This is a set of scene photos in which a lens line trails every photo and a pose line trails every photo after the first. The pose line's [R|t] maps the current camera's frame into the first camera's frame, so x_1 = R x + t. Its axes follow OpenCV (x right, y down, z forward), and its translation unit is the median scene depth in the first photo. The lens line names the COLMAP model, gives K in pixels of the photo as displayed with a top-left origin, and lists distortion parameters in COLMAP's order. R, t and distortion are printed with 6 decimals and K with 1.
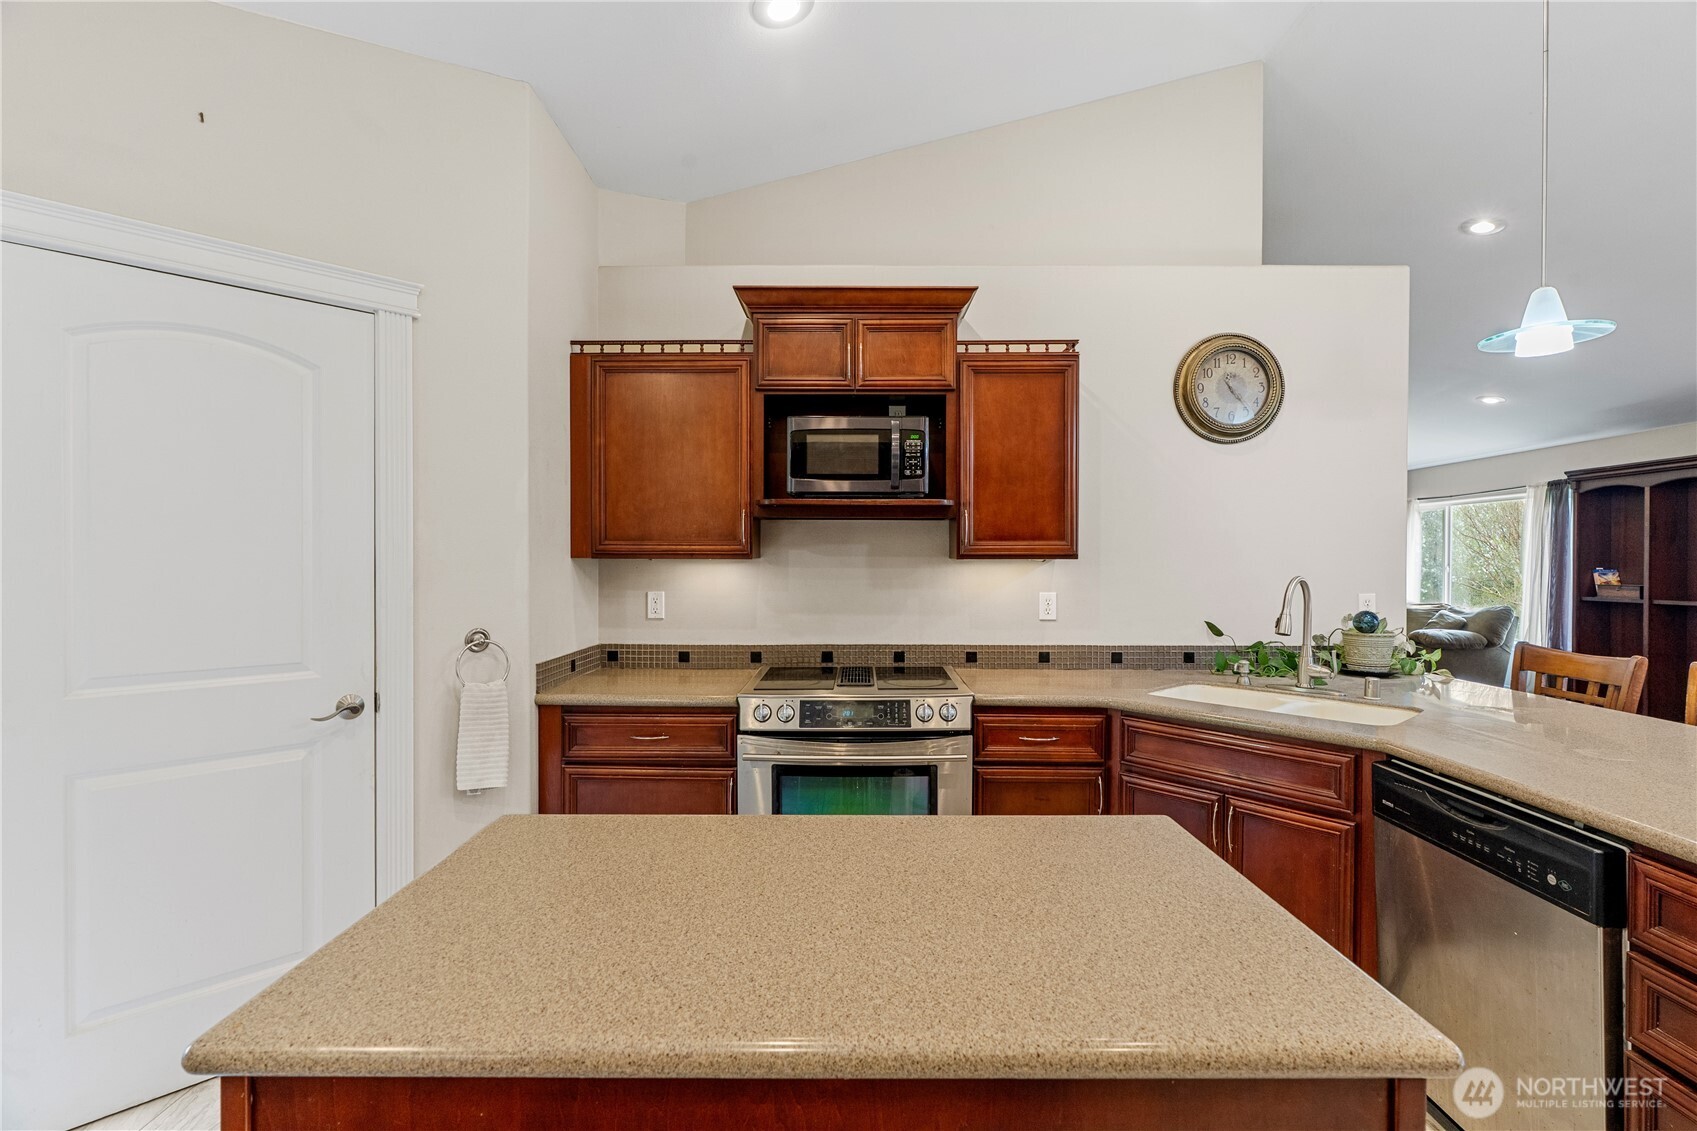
lens RADIAL K [[770.7, 0, 861.4], [0, 770.7, 554.1], [0, 0, 1]] dist [-0.007019, 0.003321]
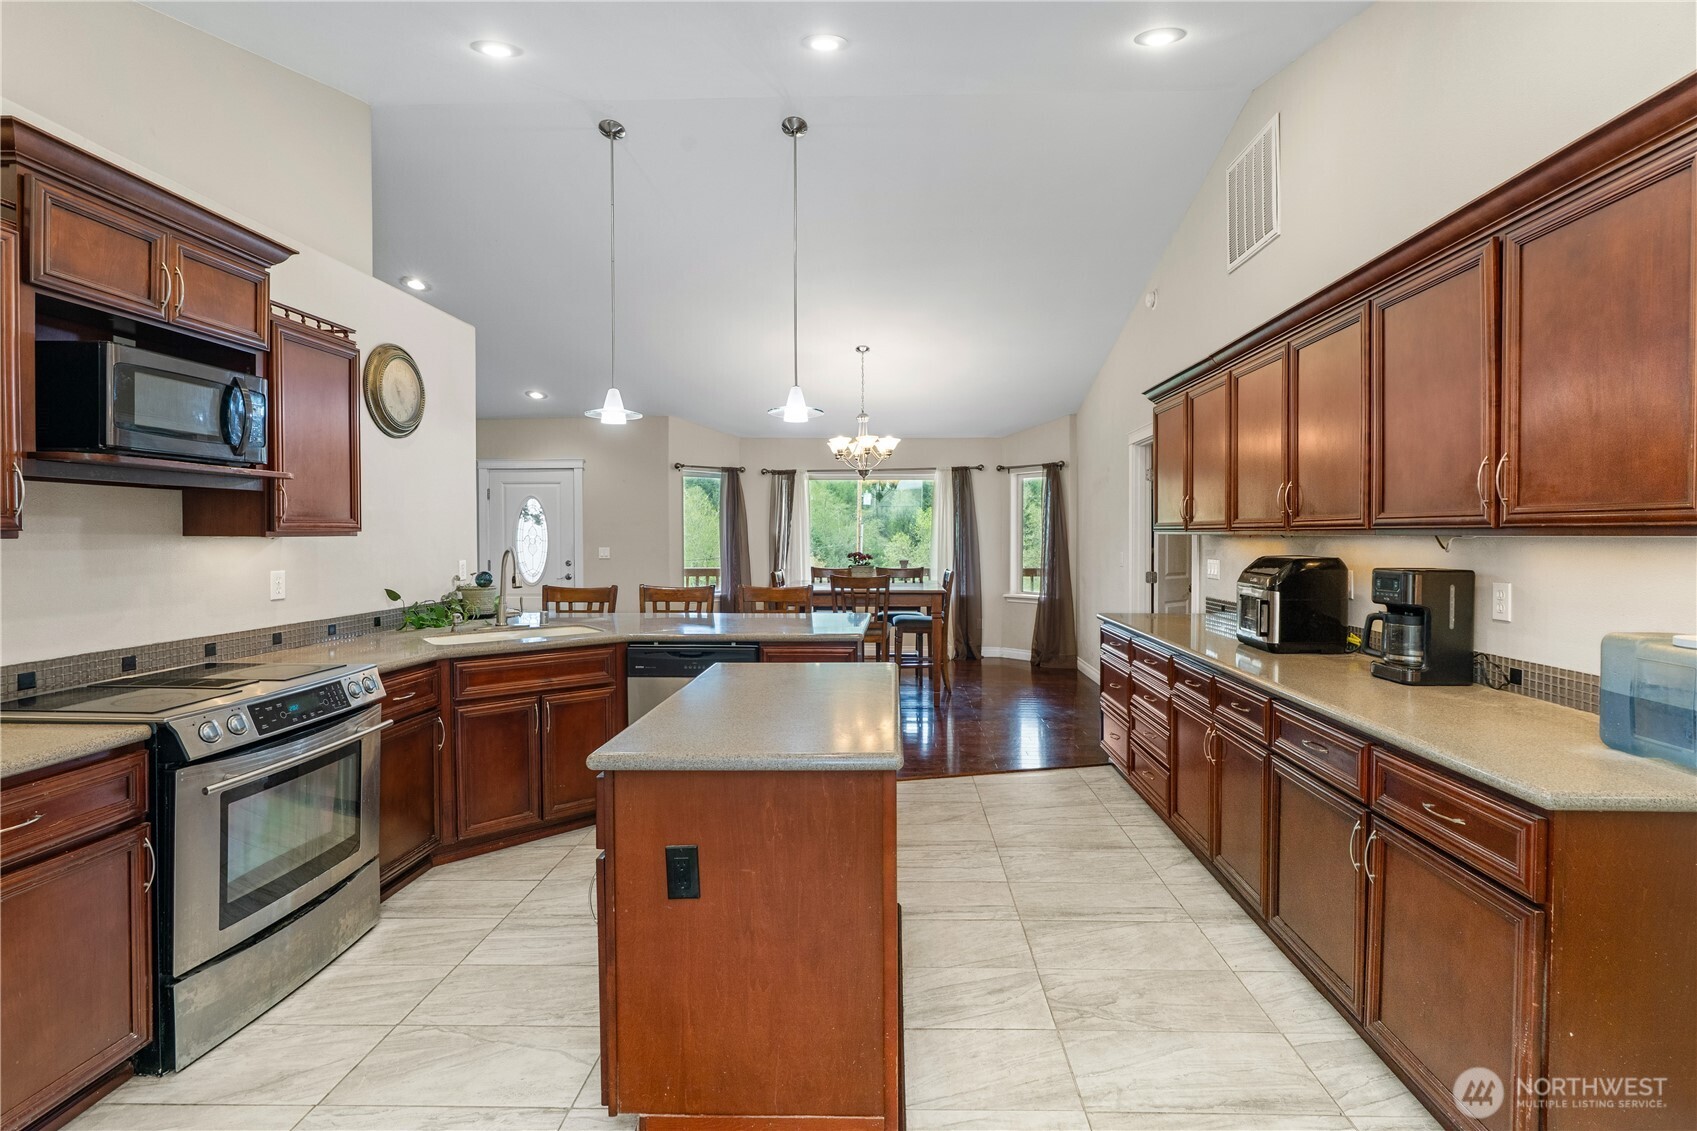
lens RADIAL K [[770.7, 0, 884.9], [0, 770.7, 531.9], [0, 0, 1]] dist [-0.007019, 0.003321]
pose [[0.017921, 0.000083, 0.999839, -0.816870], [-0.006675, 0.999978, 0.000037, -0.004539], [-0.999817, -0.006675, 0.017921, 0.262348]]
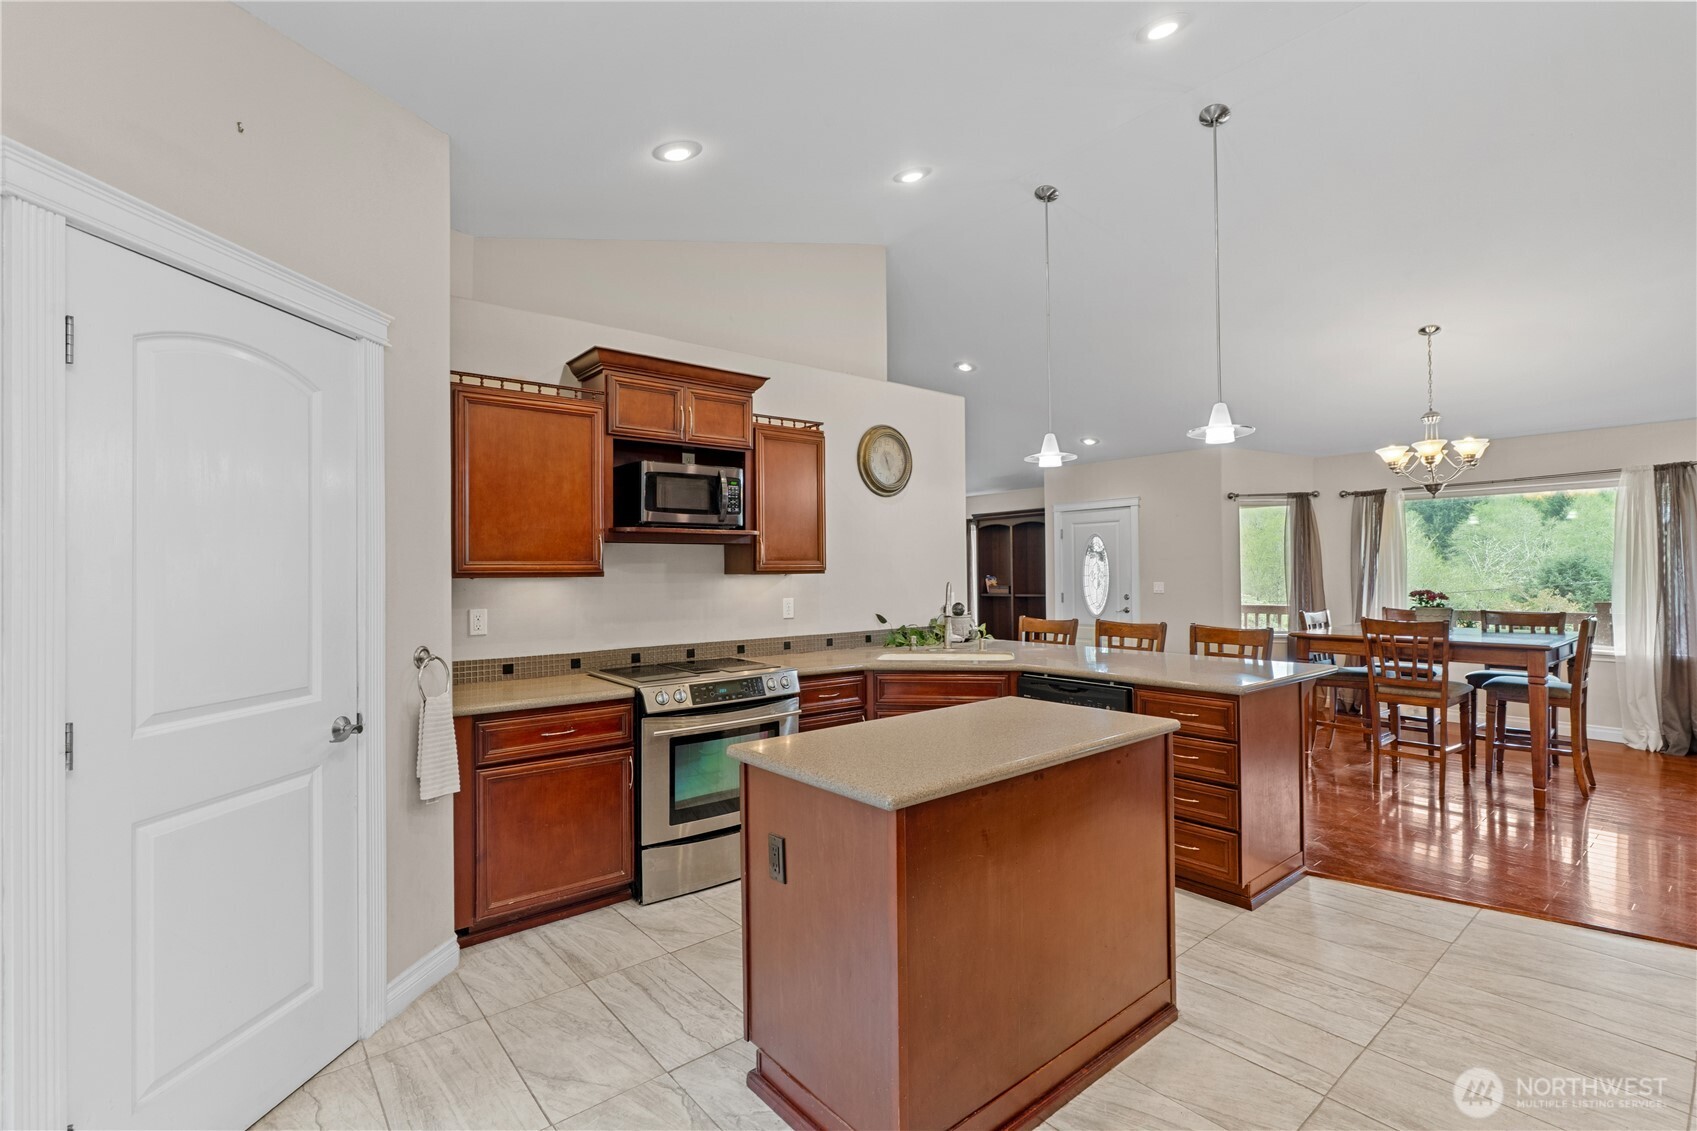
lens RADIAL K [[770.7, 0, 891.6], [0, 770.7, 547.7], [0, 0, 1]] dist [-0.007019, 0.003321]
pose [[0.751561, 0.010908, 0.659573, -0.614528], [0.006345, 0.999697, -0.023763, -0.007388], [-0.659633, 0.022044, 0.751265, -0.183264]]
